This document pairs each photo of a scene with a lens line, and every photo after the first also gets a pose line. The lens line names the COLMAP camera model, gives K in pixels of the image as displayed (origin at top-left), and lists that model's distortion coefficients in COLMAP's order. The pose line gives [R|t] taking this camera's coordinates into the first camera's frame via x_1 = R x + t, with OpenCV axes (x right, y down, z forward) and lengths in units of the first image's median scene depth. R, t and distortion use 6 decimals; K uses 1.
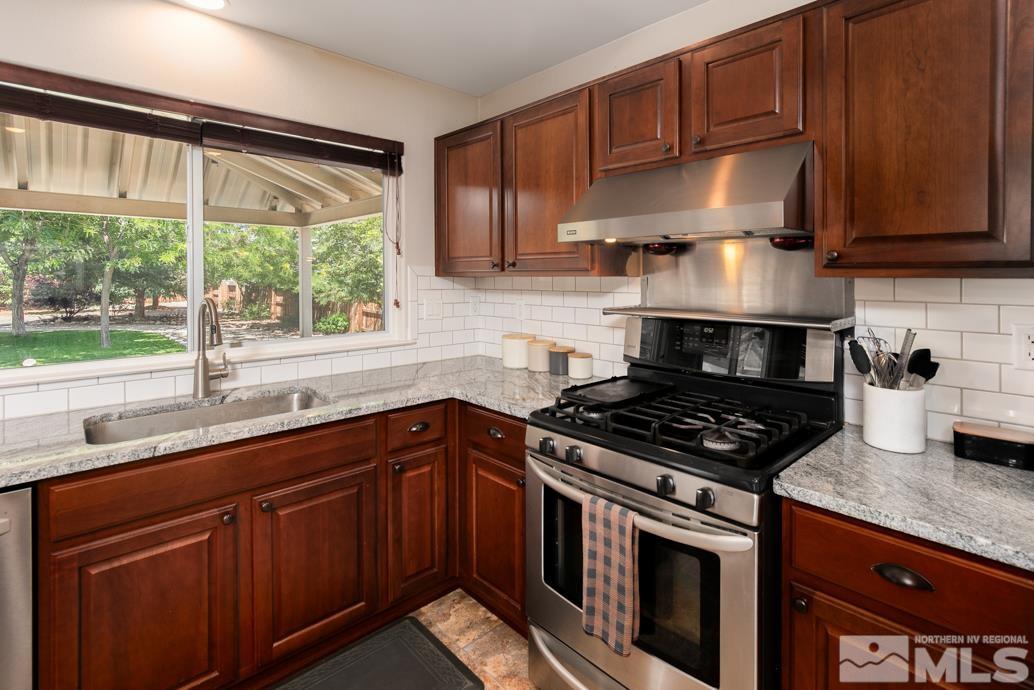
lens RADIAL K [[503.9, 0, 517.6], [0, 503.9, 286.0], [0, 0, 1]] dist [-0.000177, 0.000070]
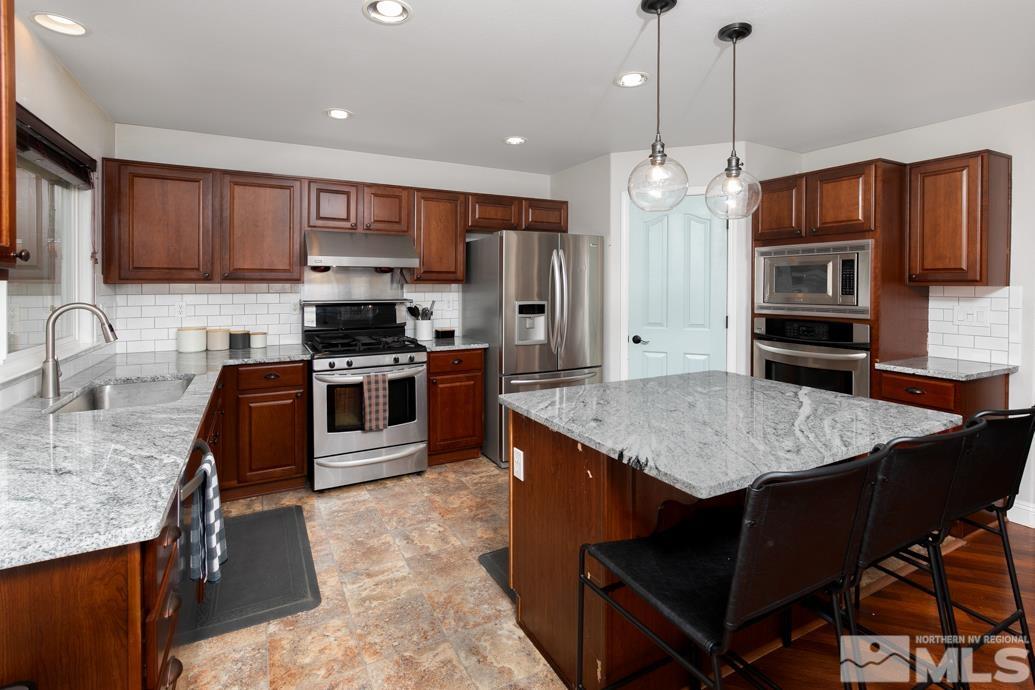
lens RADIAL K [[486.3, 0, 521.3], [0, 486.3, 312.4], [0, 0, 1]] dist [0.000722, 0.000384]
pose [[0.276296, -0.058572, 0.959286, -1.355862], [0.017172, 0.998283, 0.056007, 0.001290], [-0.960919, 0.000998, 0.276828, -0.255968]]
